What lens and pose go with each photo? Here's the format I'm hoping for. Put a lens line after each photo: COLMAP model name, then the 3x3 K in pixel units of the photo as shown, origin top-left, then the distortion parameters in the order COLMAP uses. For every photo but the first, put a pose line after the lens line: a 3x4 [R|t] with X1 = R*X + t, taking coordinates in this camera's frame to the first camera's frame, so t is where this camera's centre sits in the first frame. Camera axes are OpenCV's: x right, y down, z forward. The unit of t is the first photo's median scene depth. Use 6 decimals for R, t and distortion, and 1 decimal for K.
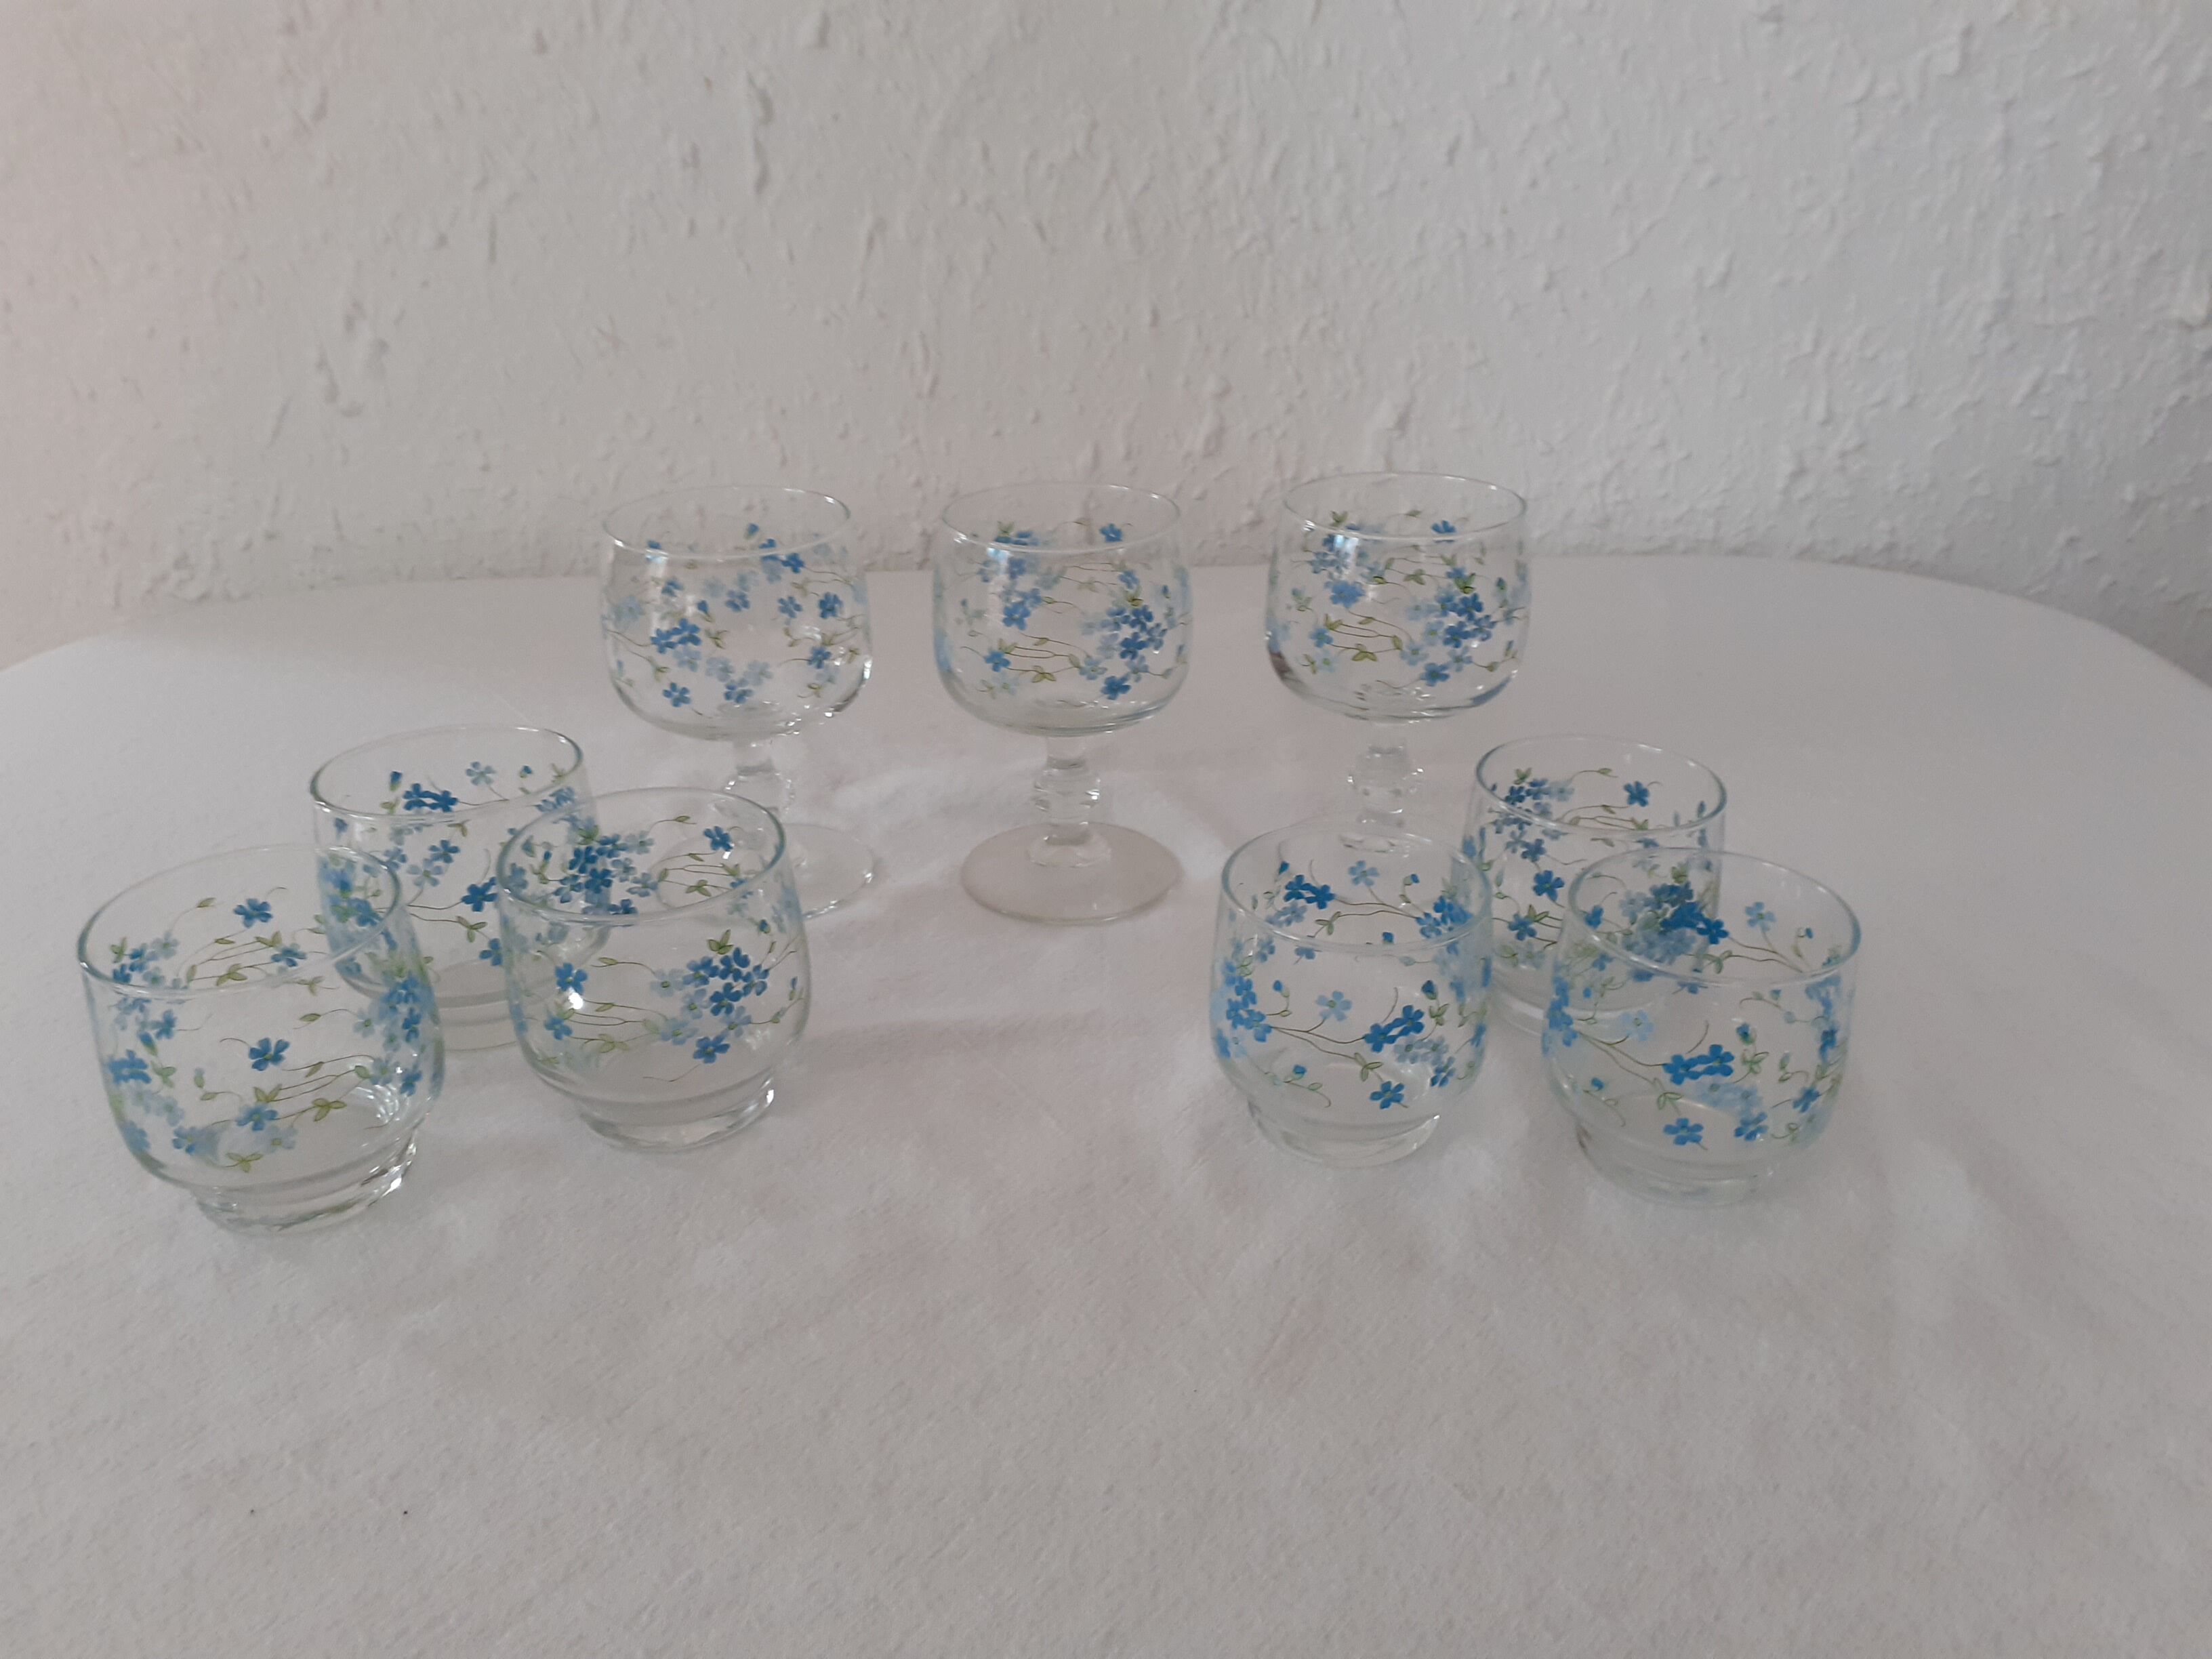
lens RADIAL K [[1886.2, 0, 1094.2], [0, 1886.2, 894.2], [0, 0, 1]] dist [0.051526, -0.099872]
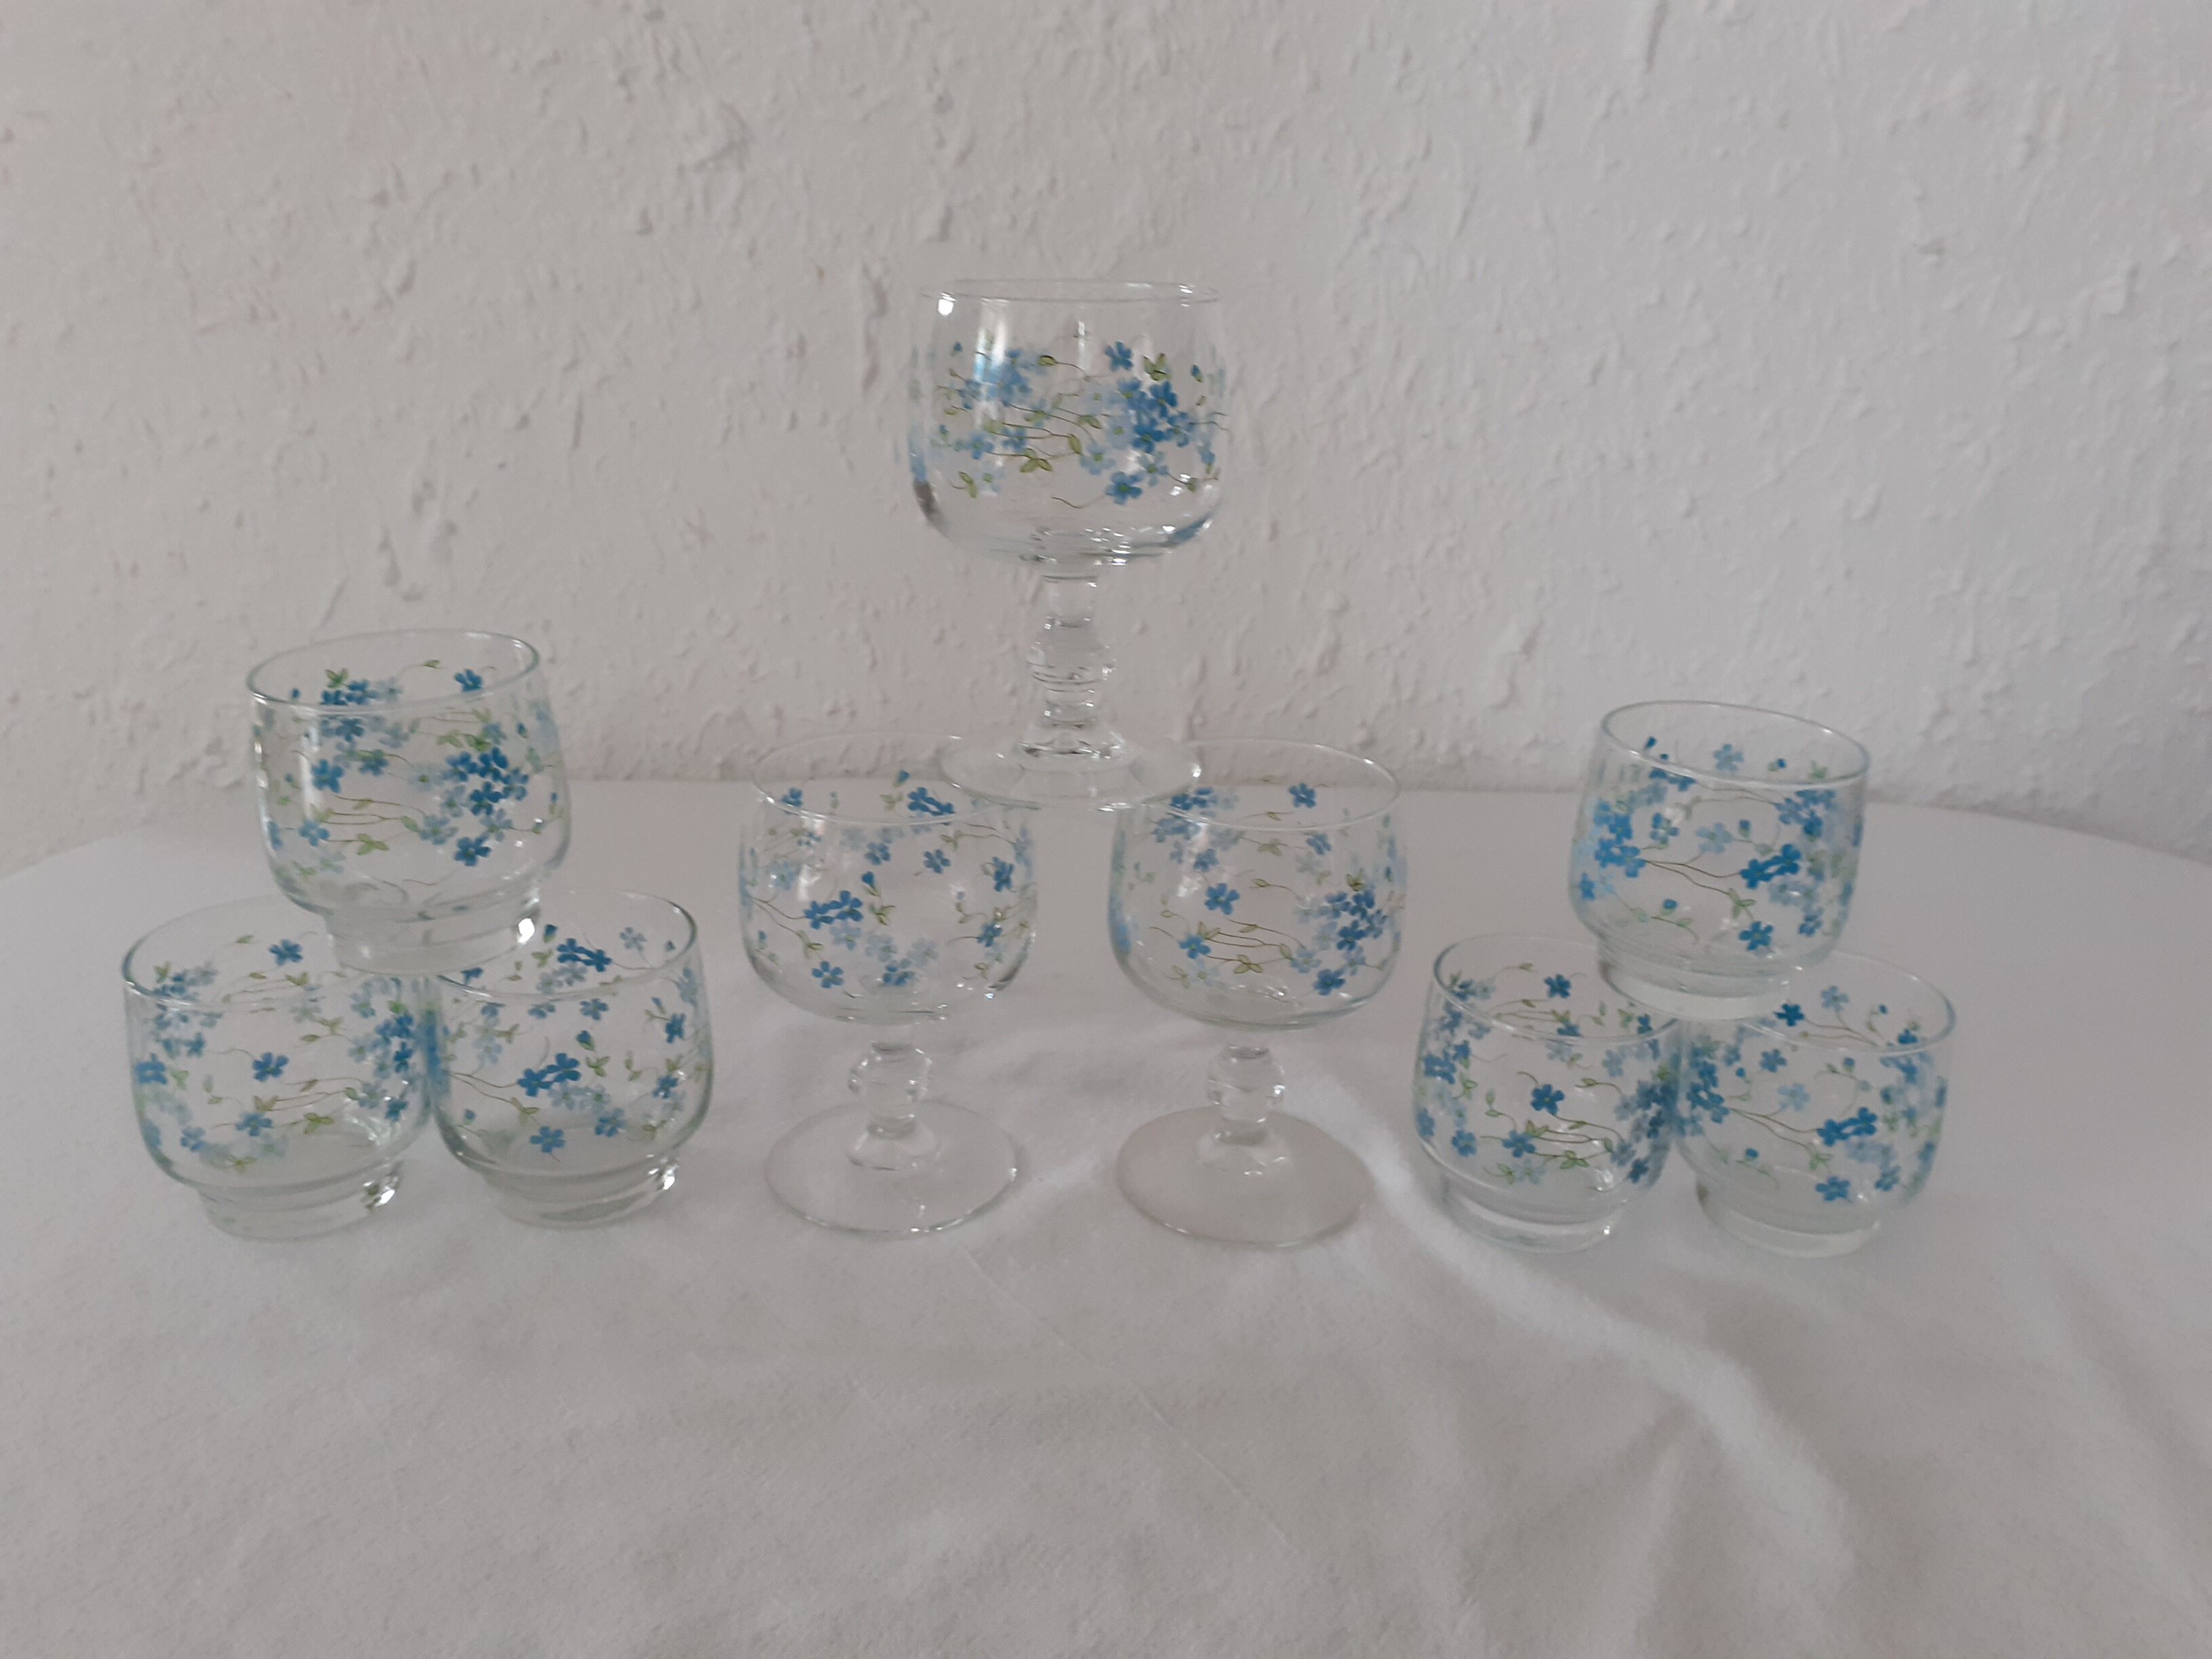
lens RADIAL K [[1886.2, 0, 1094.2], [0, 1886.2, 894.2], [0, 0, 1]] dist [0.051526, -0.099872]
pose [[0.999258, 0.035491, 0.014991, -0.066295], [-0.034169, 0.996150, -0.080735, -0.045105], [-0.017798, 0.080163, 0.996623, 0.078139]]
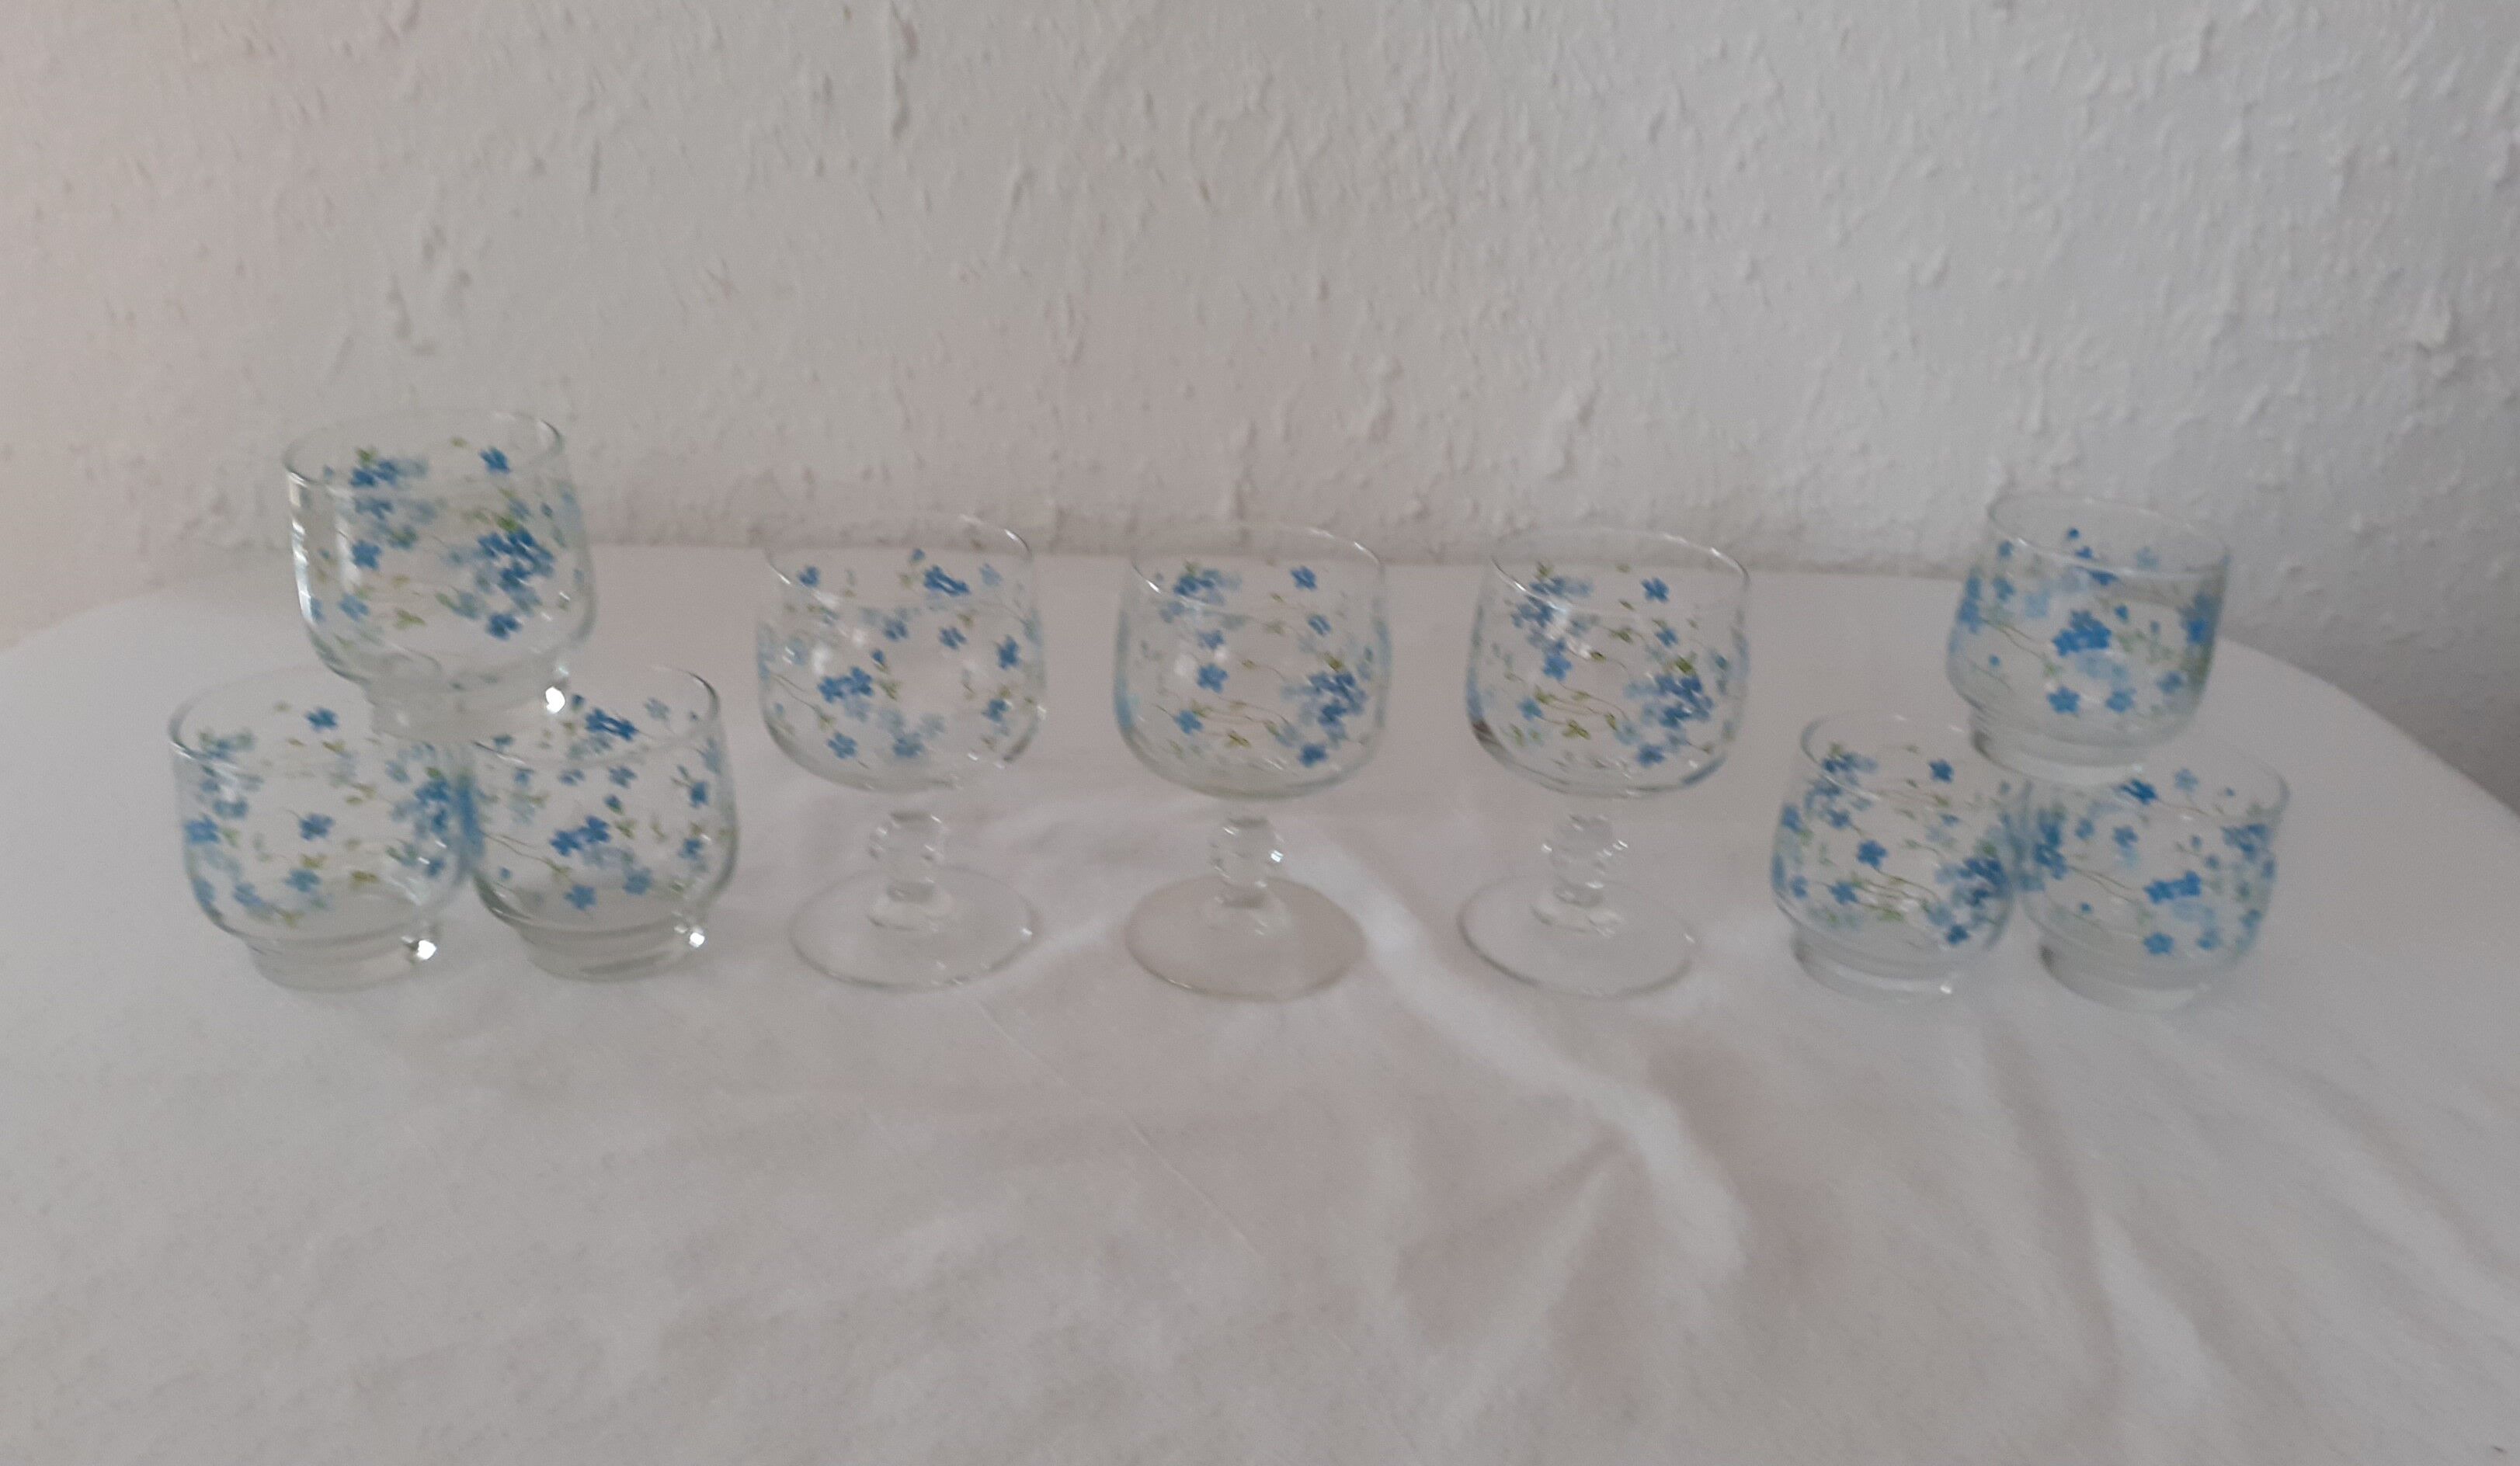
lens RADIAL K [[2139.7, 0, 1267.4], [0, 2139.7, 833.3], [0, 0, 1]] dist [0.115291, -0.238641]
pose [[0.997975, 0.039340, 0.049987, -0.037322], [-0.039330, 0.999226, -0.001172, -0.040750], [-0.049994, -0.000797, 0.998749, -0.037911]]
